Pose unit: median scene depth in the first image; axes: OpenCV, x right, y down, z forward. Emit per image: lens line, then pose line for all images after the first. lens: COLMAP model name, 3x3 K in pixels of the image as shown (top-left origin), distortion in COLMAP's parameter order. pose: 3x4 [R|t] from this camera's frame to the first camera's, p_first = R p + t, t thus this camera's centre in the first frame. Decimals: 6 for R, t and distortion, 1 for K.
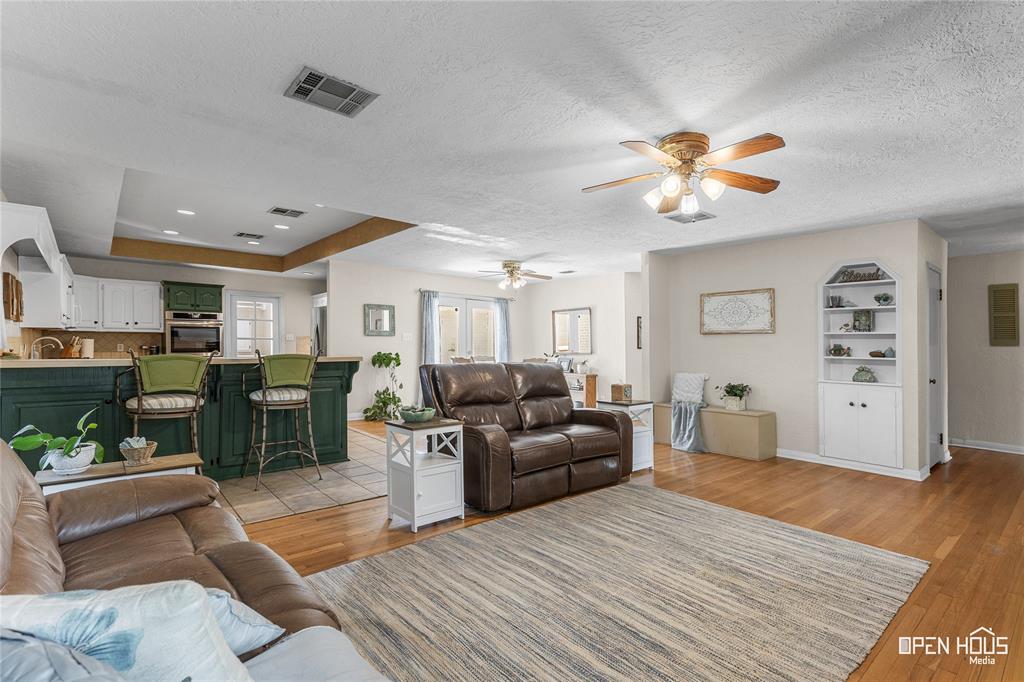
lens RADIAL K [[499.8, 0, 521.2], [0, 499.8, 342.5], [0, 0, 1]] dist [0.004404, 0.000524]
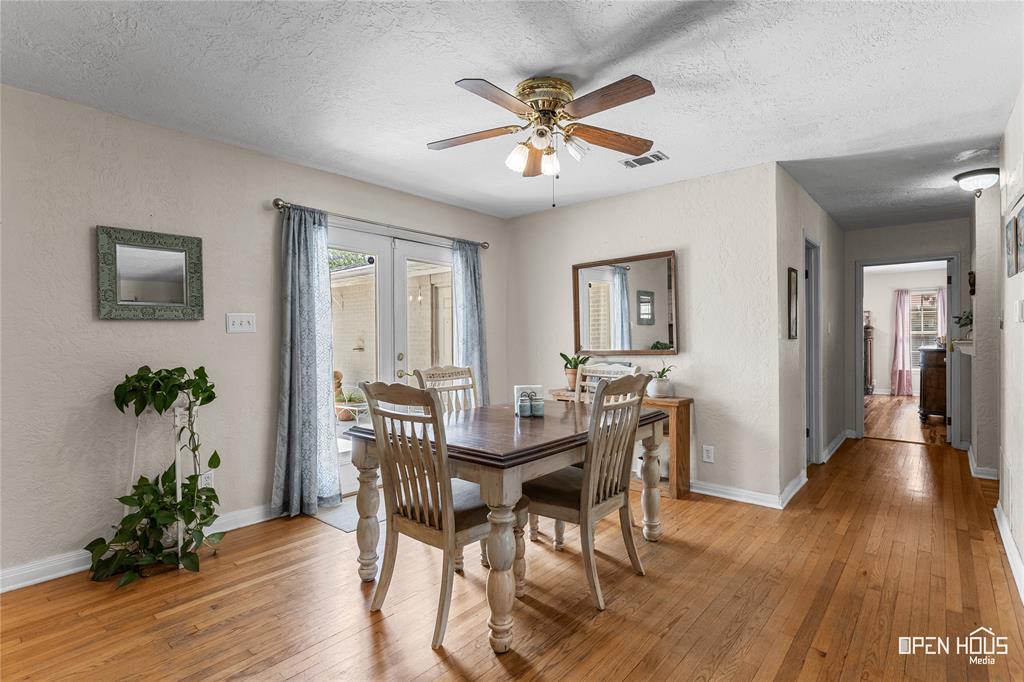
lens RADIAL K [[493.6, 0, 504.0], [0, 493.6, 328.5], [0, 0, 1]] dist [-0.004236, -0.000407]
pose [[0.989656, -0.018327, 0.142285, -0.166551], [0.020416, 0.999704, -0.013233, 0.006025], [-0.142000, 0.016001, 0.989737, 1.205621]]
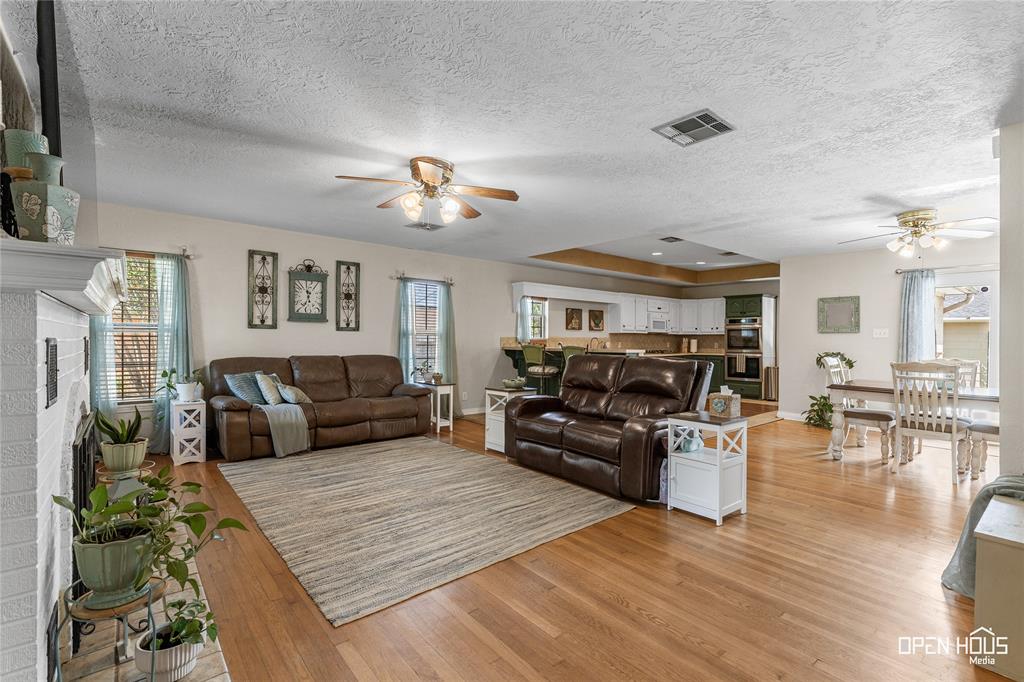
lens RADIAL K [[468.6, 0, 527.5], [0, 468.6, 340.6], [0, 0, 1]] dist [0.011395, -0.002400]
pose [[-0.009315, -0.008947, -0.999917, 1.060104], [-0.007087, 0.999935, -0.008881, 0.022595], [0.999932, 0.007004, -0.009378, 0.908030]]
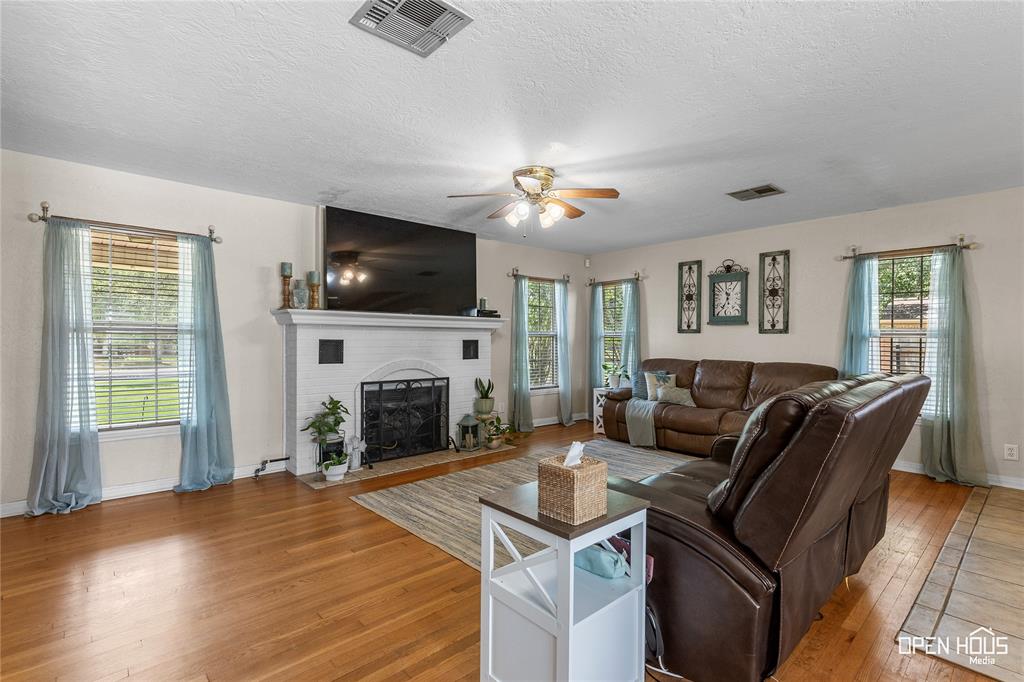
lens RADIAL K [[468.6, 0, 506.9], [0, 468.6, 347.4], [0, 0, 1]] dist [0.011395, -0.002400]
pose [[-0.999642, -0.017982, -0.019802, 0.308284], [-0.018281, 0.999720, 0.015053, 0.014582], [0.019526, 0.015409, -0.999691, 1.582430]]
